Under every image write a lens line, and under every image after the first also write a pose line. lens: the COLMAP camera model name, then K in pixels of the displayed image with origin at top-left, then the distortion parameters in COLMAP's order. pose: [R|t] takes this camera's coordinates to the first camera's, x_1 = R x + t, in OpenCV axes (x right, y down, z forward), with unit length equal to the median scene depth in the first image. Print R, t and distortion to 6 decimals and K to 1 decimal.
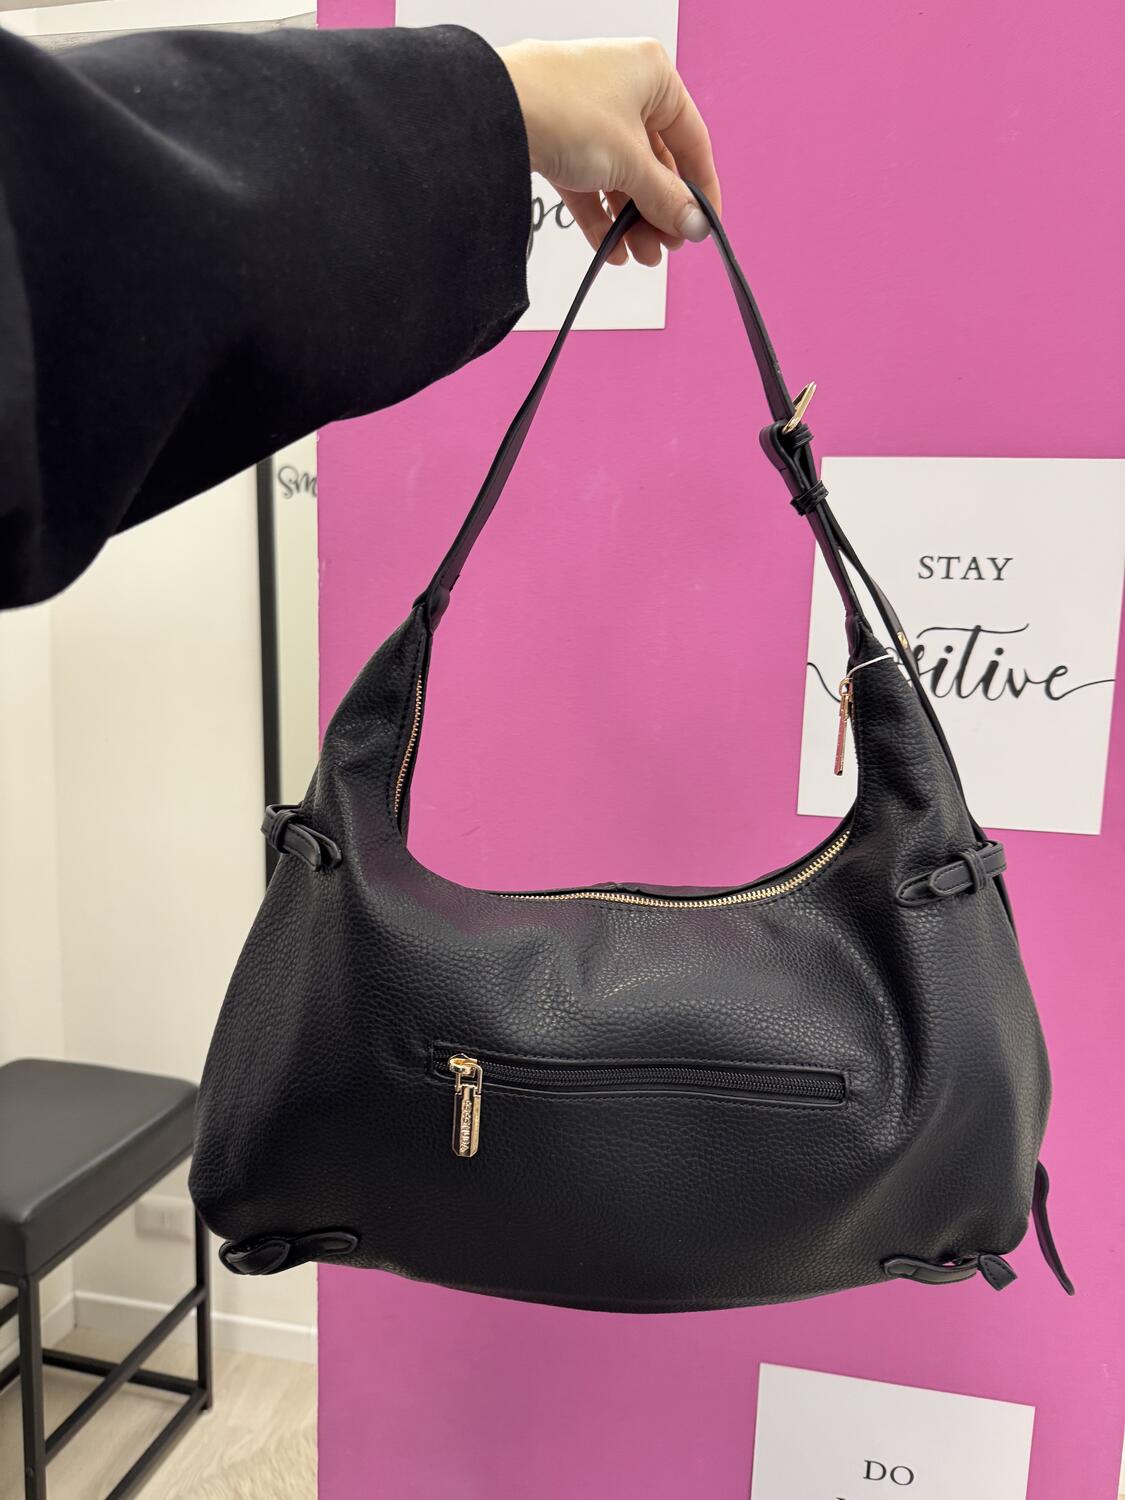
lens RADIAL K [[1074.0, 0, 566.3], [0, 1074.0, 727.4], [0, 0, 1]] dist [-0.040159, 0.070056]
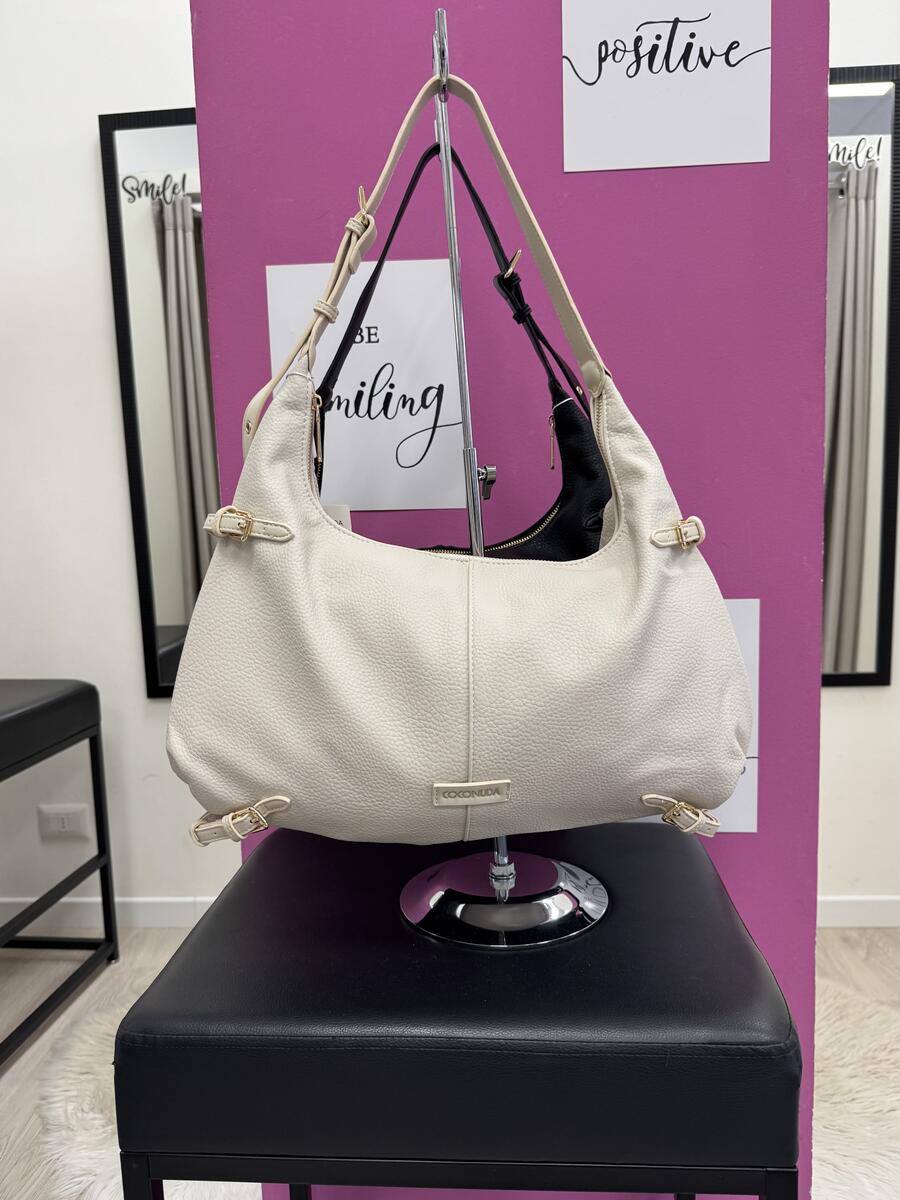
lens RADIAL K [[857.3, 0, 450.0], [0, 857.3, 600.0], [0, 0, 1]] dist [0.027561, -0.001094]
pose [[0.988309, -0.079556, 0.130059, -0.128715], [0.084405, 0.995911, -0.032197, 0.690279], [-0.126966, 0.042799, 0.990983, -0.083740]]
